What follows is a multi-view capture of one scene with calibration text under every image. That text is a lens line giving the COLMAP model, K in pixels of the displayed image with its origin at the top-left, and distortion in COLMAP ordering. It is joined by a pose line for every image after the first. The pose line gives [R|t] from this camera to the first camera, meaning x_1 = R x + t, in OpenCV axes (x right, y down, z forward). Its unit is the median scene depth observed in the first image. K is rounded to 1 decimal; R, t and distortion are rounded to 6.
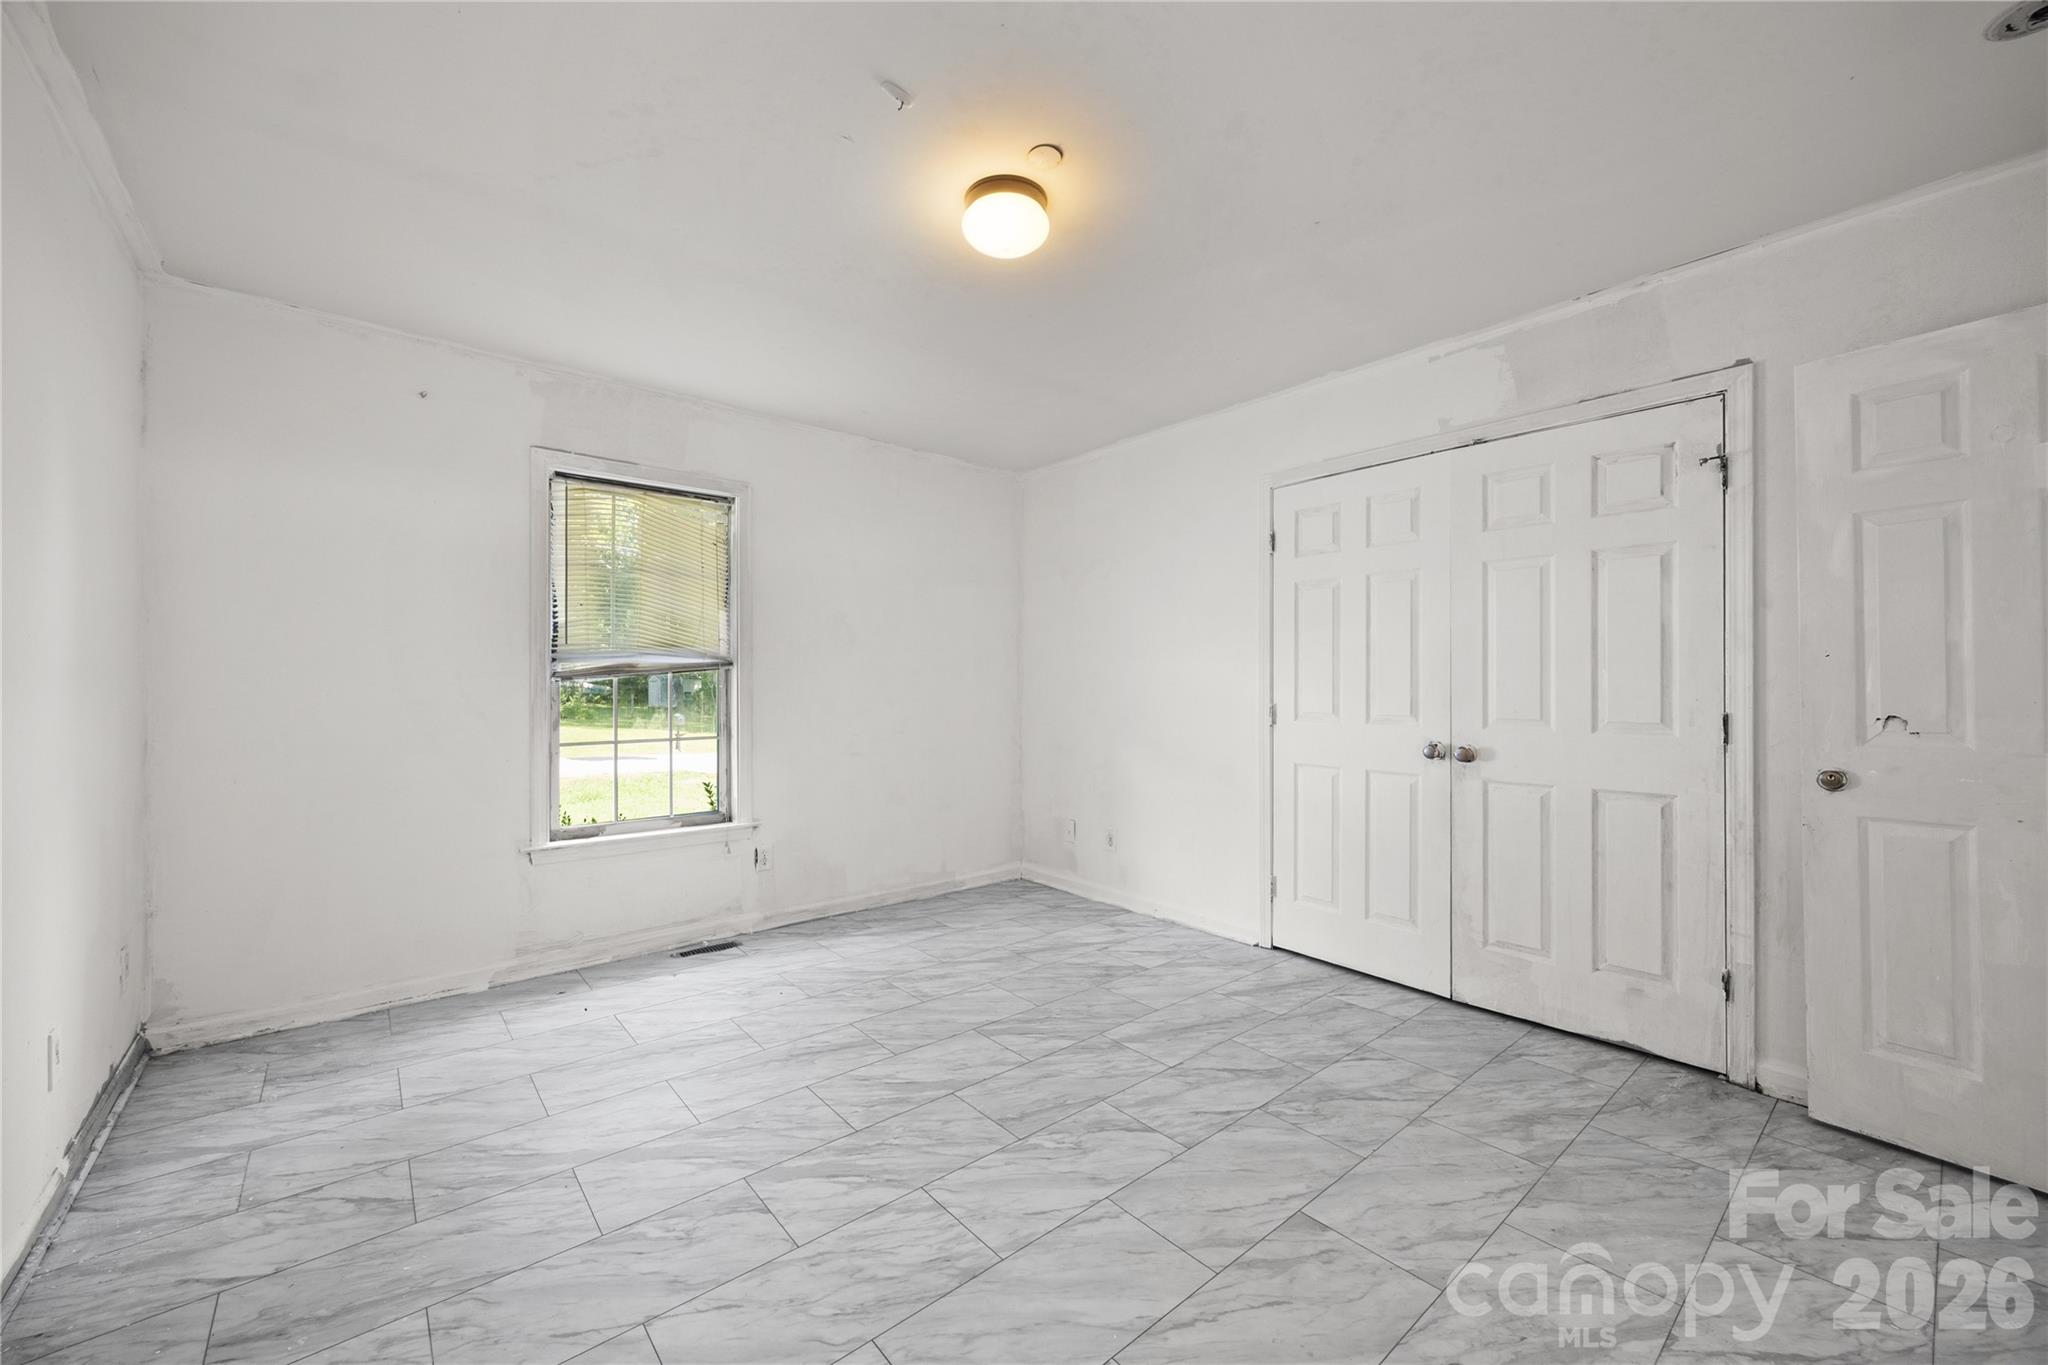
lens RADIAL K [[803.8, 0, 1027.5], [0, 803.8, 682.8], [0, 0, 1]] dist [0.002172, 0.000523]
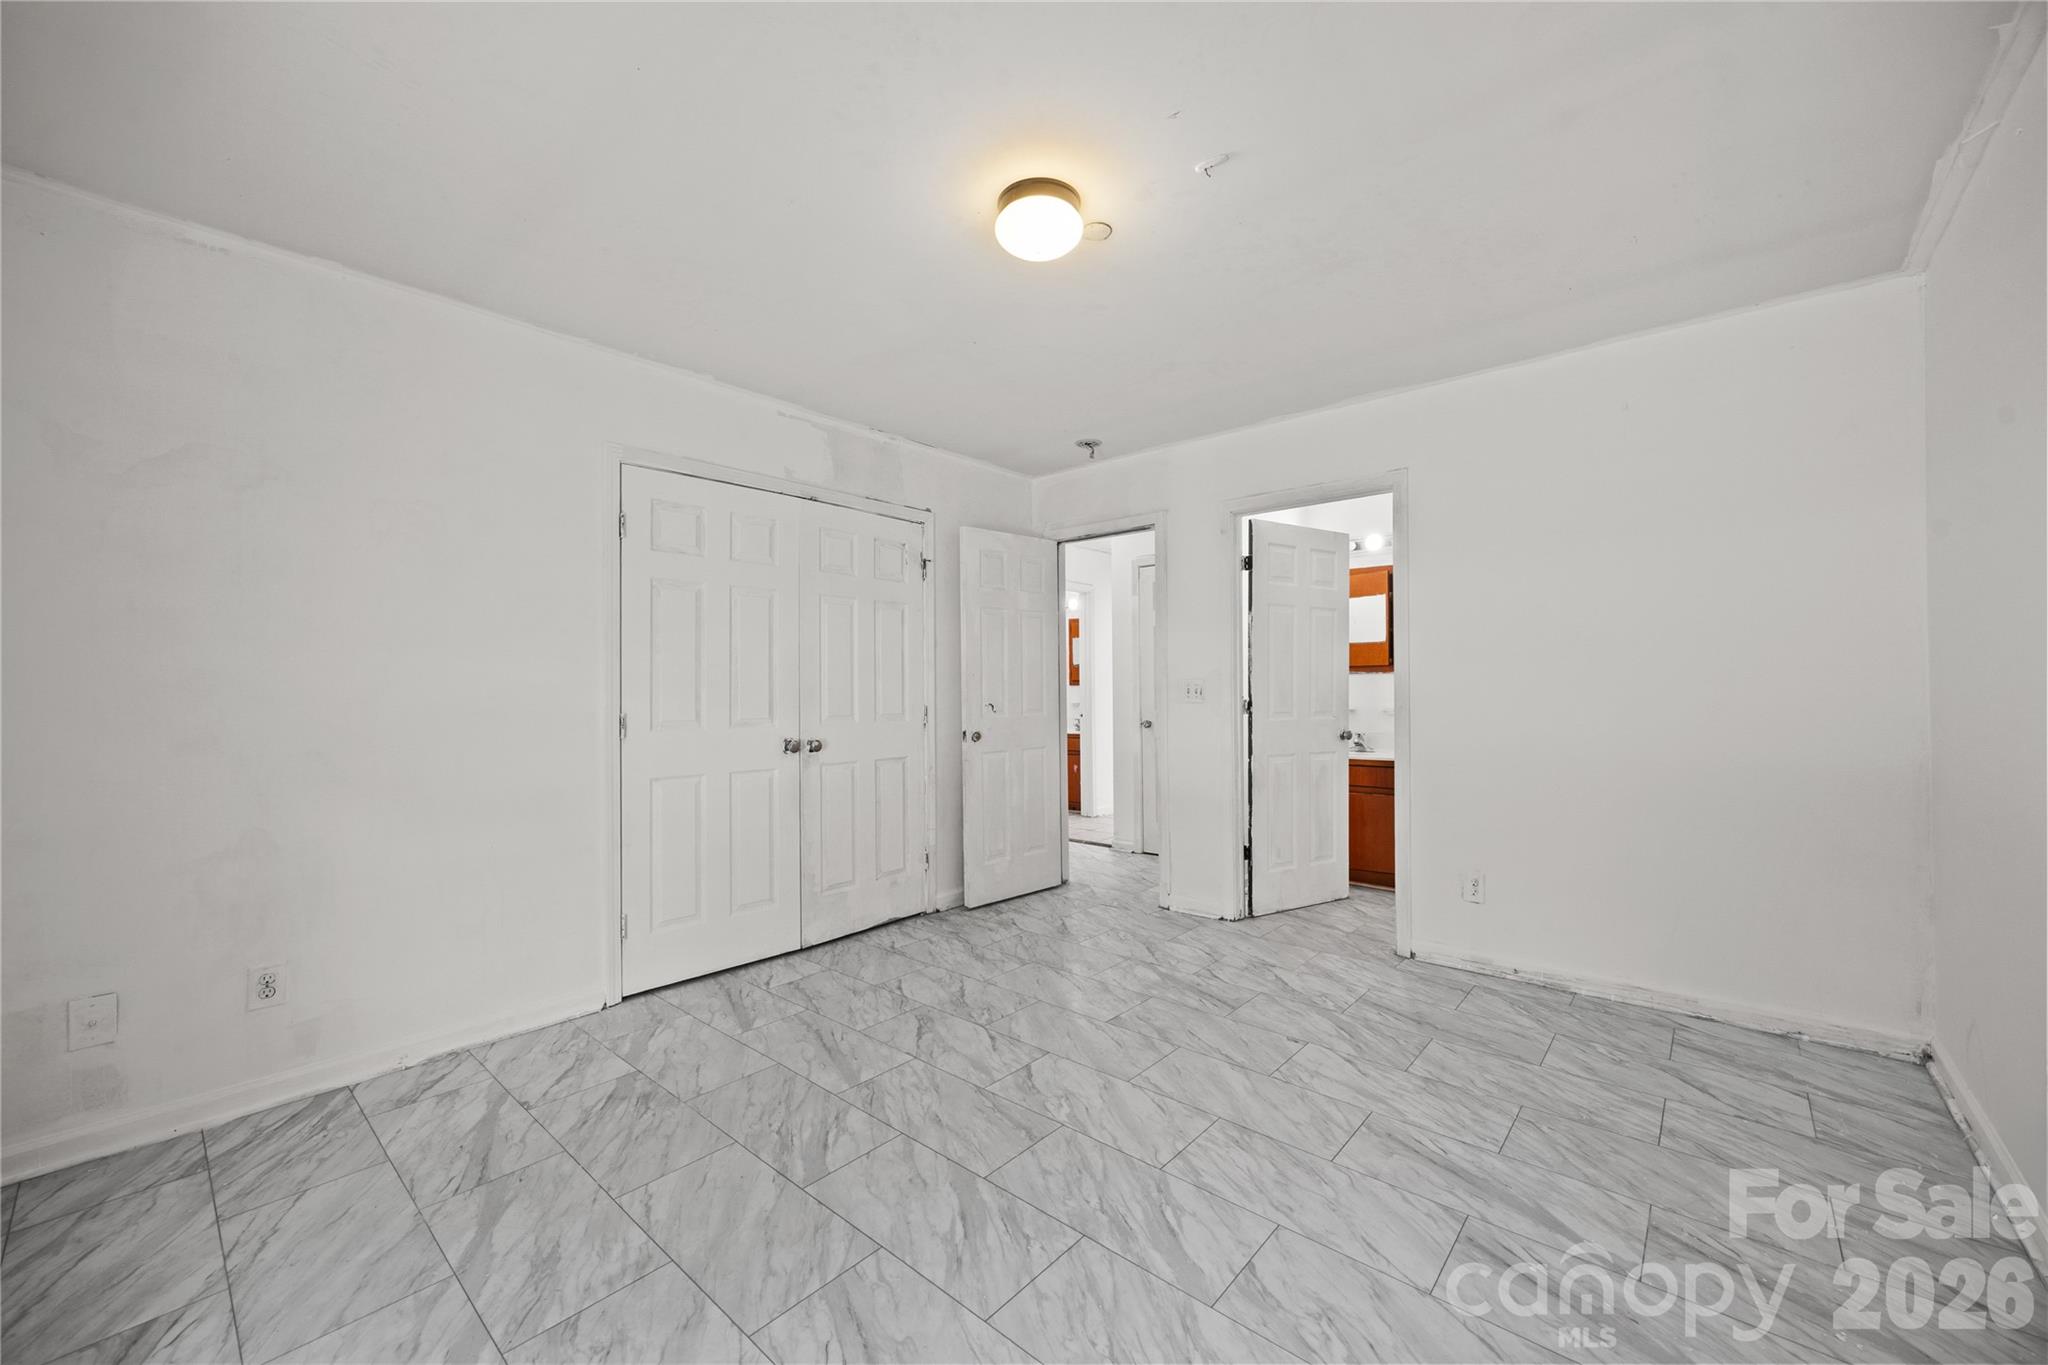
lens RADIAL K [[803.8, 0, 1025.4], [0, 803.8, 682.0], [0, 0, 1]] dist [0.002172, 0.000523]
pose [[-0.157346, 0.009938, 0.987493, -0.837714], [0.005571, 0.999942, -0.009176, 0.003499], [-0.987528, 0.004058, -0.157393, 0.980613]]
